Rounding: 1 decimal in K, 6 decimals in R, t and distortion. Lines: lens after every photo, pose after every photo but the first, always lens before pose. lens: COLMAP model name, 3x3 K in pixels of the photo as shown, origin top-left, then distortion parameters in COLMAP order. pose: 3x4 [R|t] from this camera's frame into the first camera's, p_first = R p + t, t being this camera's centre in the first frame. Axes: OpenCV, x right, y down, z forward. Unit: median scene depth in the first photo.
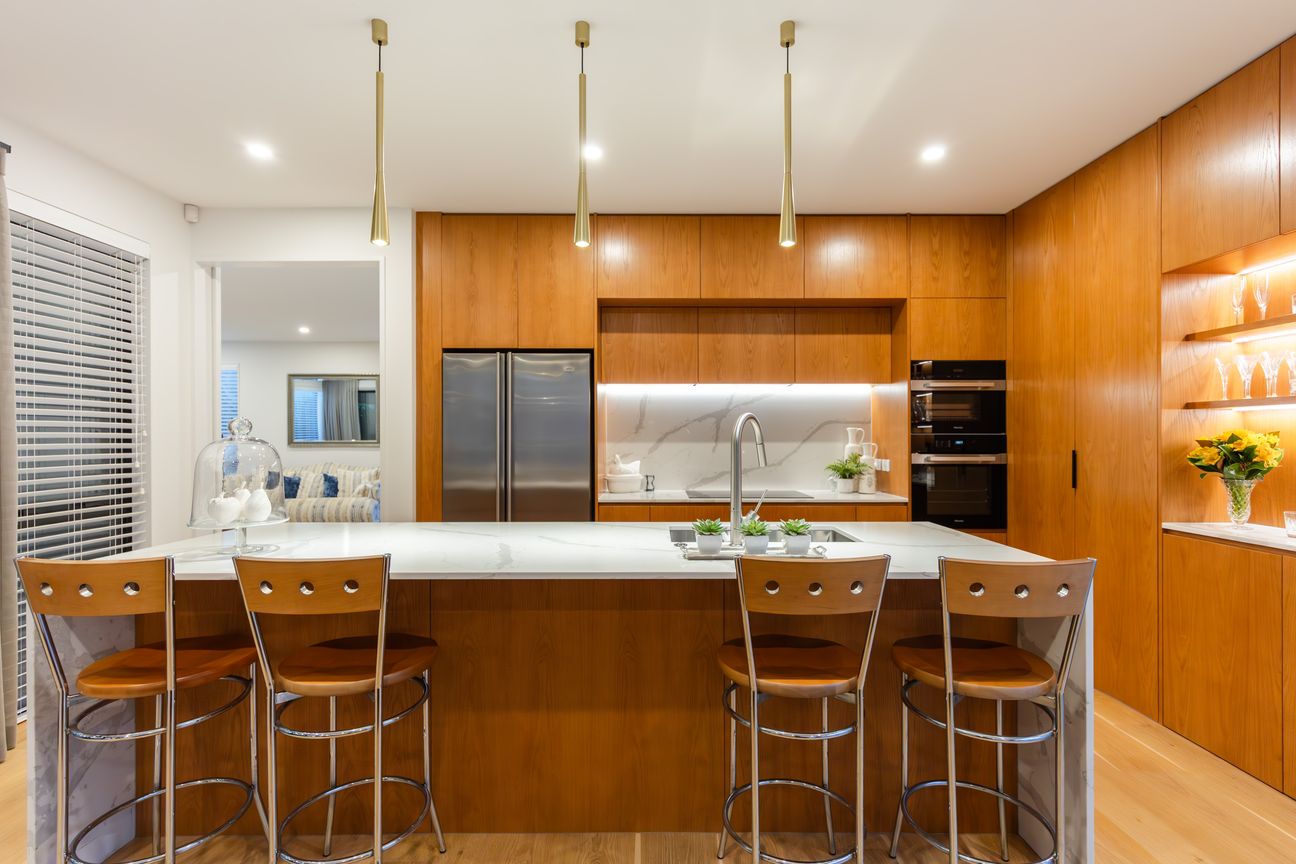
lens RADIAL K [[588.6, 0, 657.4], [0, 588.6, 438.7], [0, 0, 1]] dist [0.001461, -0.000293]
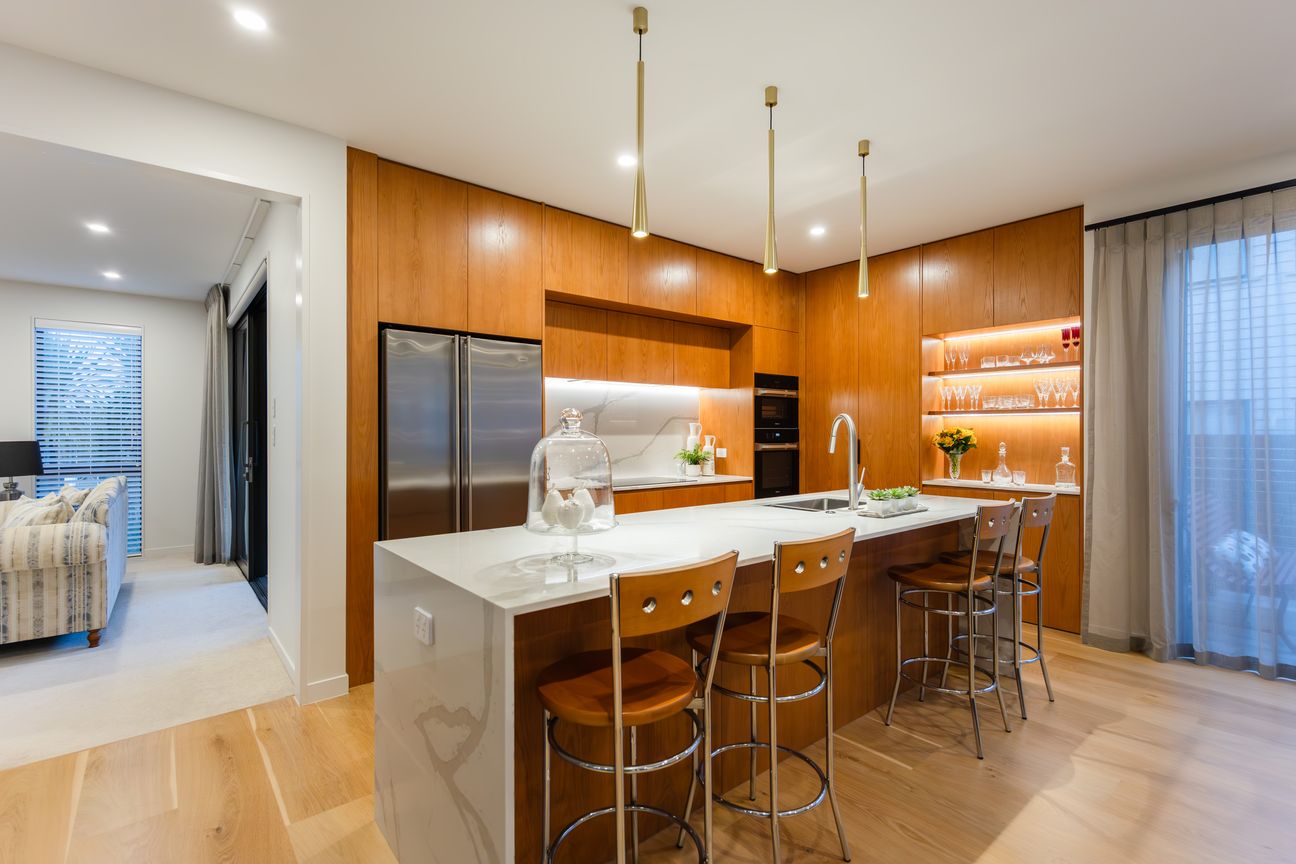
lens RADIAL K [[597.0, 0, 648.0], [0, 597.0, 432.0], [0, 0, 1]] dist [-0.001178, 0.009093]
pose [[0.770274, -0.001015, 0.637712, -0.605201], [0.000237, 0.999999, 0.001306, -0.001734], [-0.637713, -0.000855, 0.770274, 0.120513]]
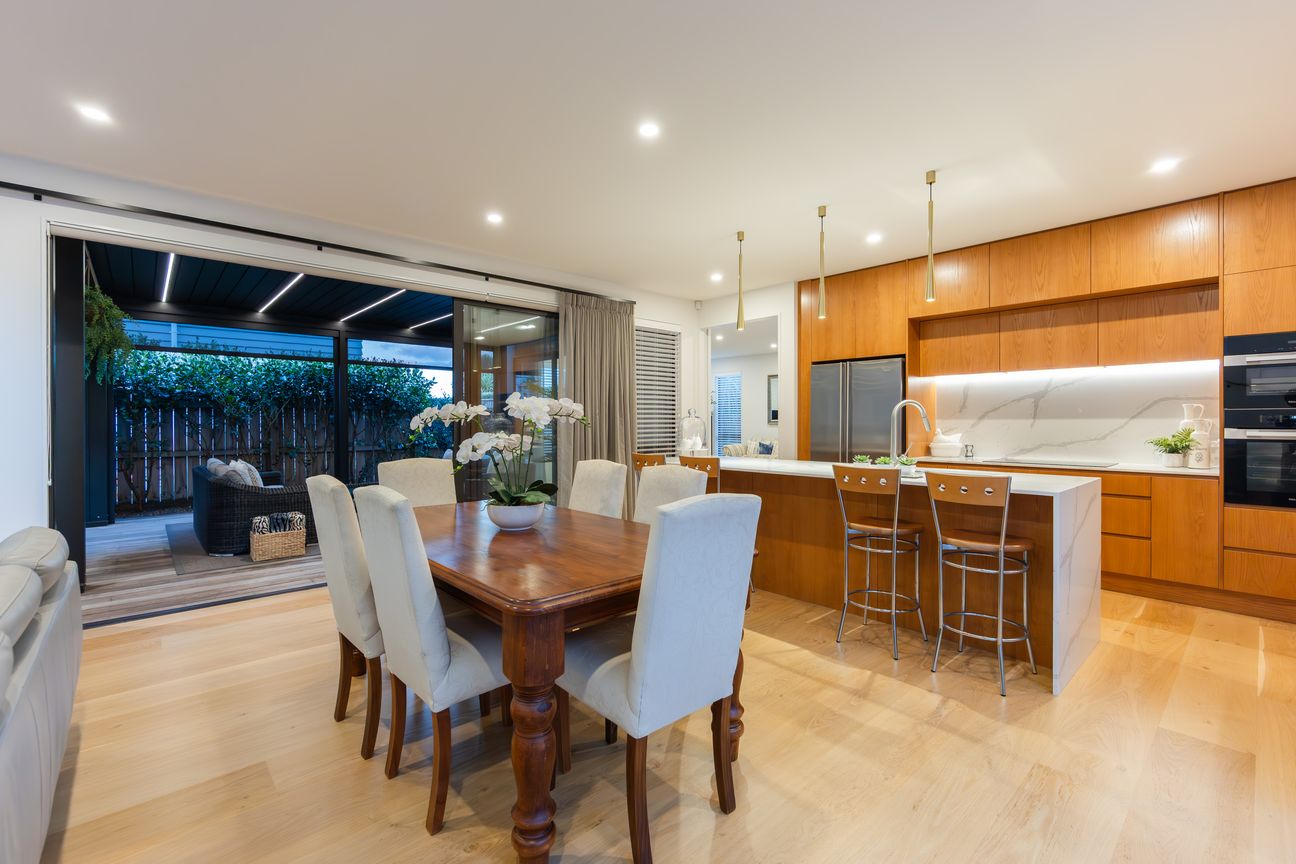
lens RADIAL K [[555.7, 0, 644.1], [0, 555.7, 427.1], [0, 0, 1]] dist [0.000272, -0.000032]
pose [[0.667326, 0.006594, -0.744736, 0.477003], [0.003029, 0.999929, 0.011567, 0.008363], [0.744759, -0.009975, 0.667259, -0.383117]]
